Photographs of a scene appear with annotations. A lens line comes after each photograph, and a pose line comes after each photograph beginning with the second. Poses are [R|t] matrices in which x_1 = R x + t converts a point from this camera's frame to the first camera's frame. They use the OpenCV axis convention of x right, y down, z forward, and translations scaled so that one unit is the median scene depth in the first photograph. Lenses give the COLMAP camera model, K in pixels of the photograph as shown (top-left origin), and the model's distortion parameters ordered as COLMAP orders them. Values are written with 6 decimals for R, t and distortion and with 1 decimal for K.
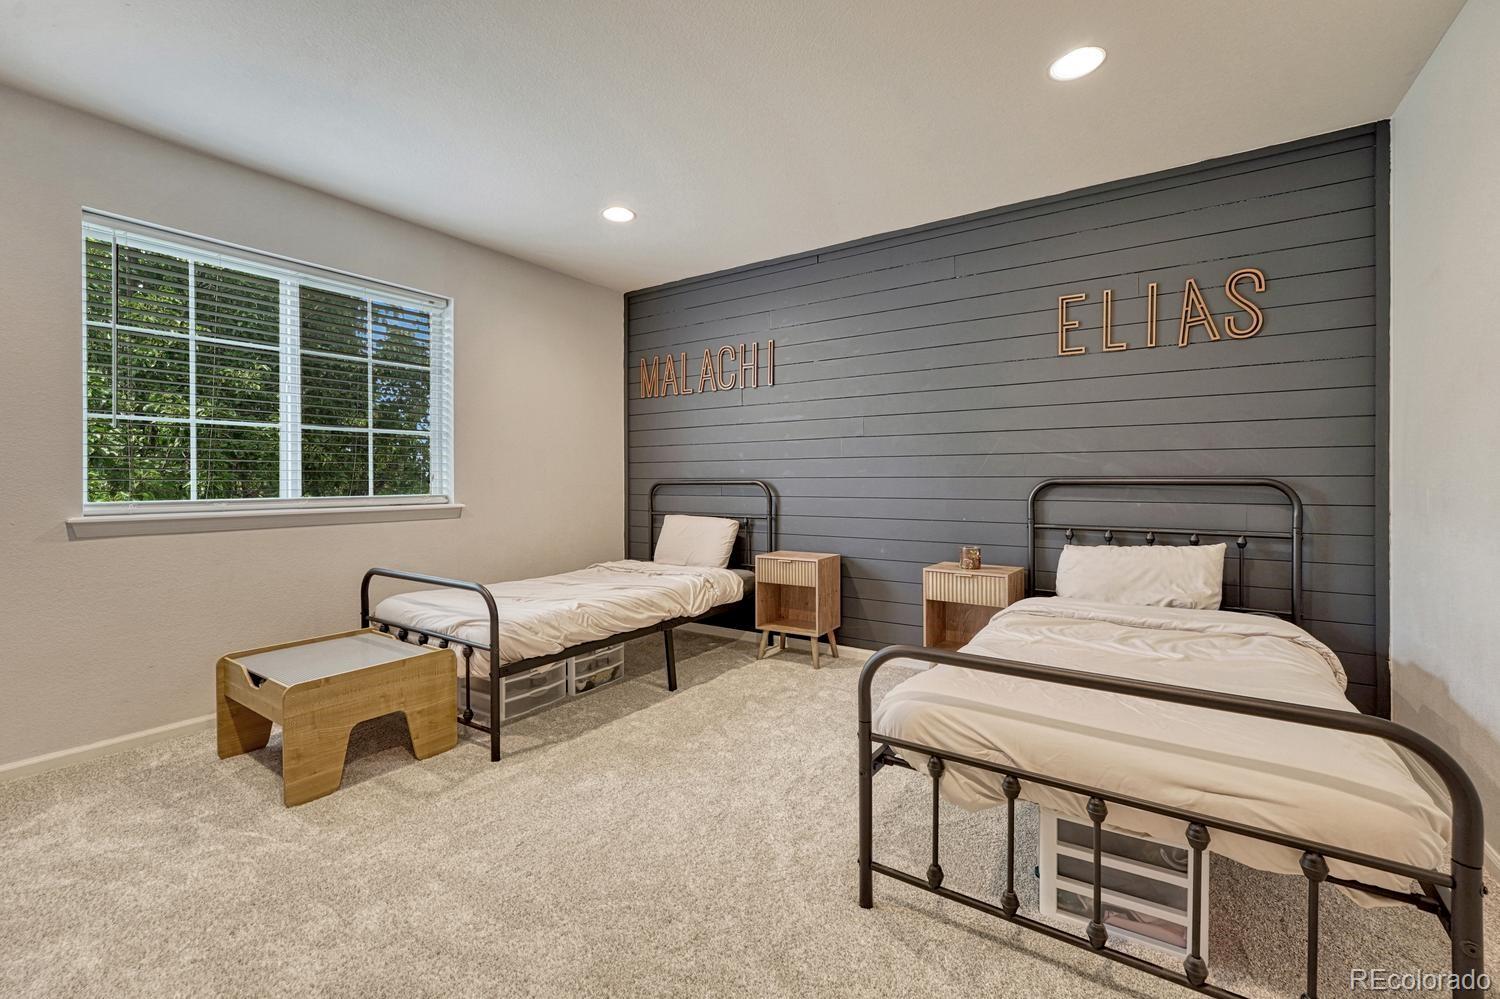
lens RADIAL K [[621.9, 0, 780.4], [0, 621.9, 479.6], [0, 0, 1]] dist [-0.002276, 0.000281]
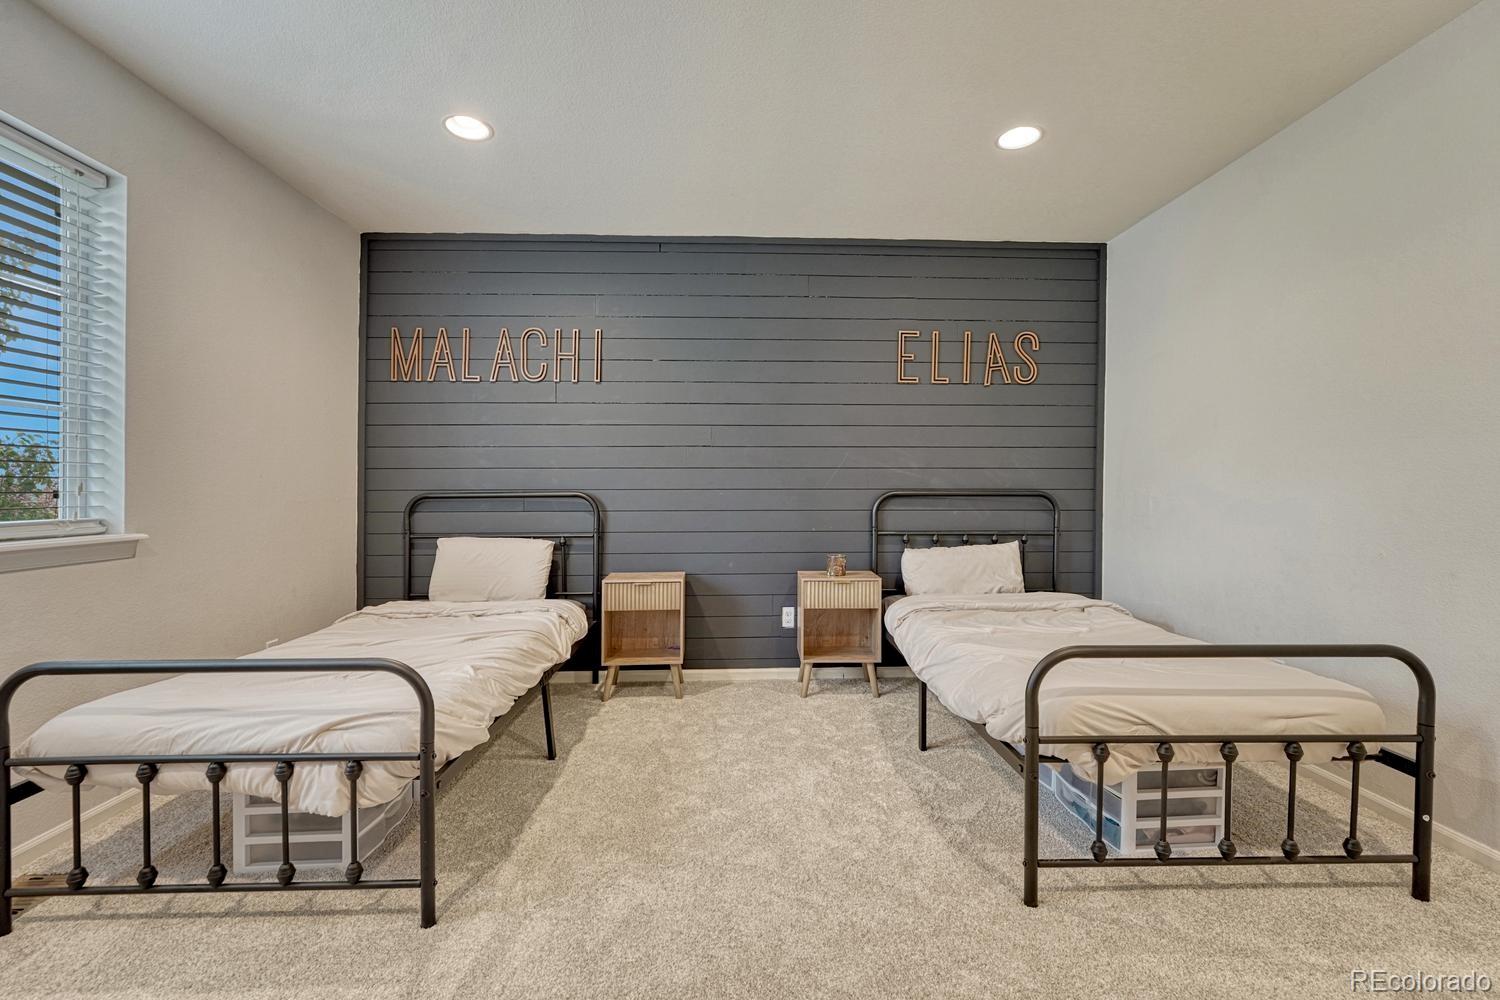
lens RADIAL K [[621.9, 0, 752.9], [0, 621.9, 500.4], [0, 0, 1]] dist [-0.002276, 0.000281]
pose [[0.821866, -0.007945, 0.569626, -0.411536], [-0.000312, 0.999896, 0.014397, -0.000440], [-0.569681, -0.012010, 0.821778, 0.210467]]
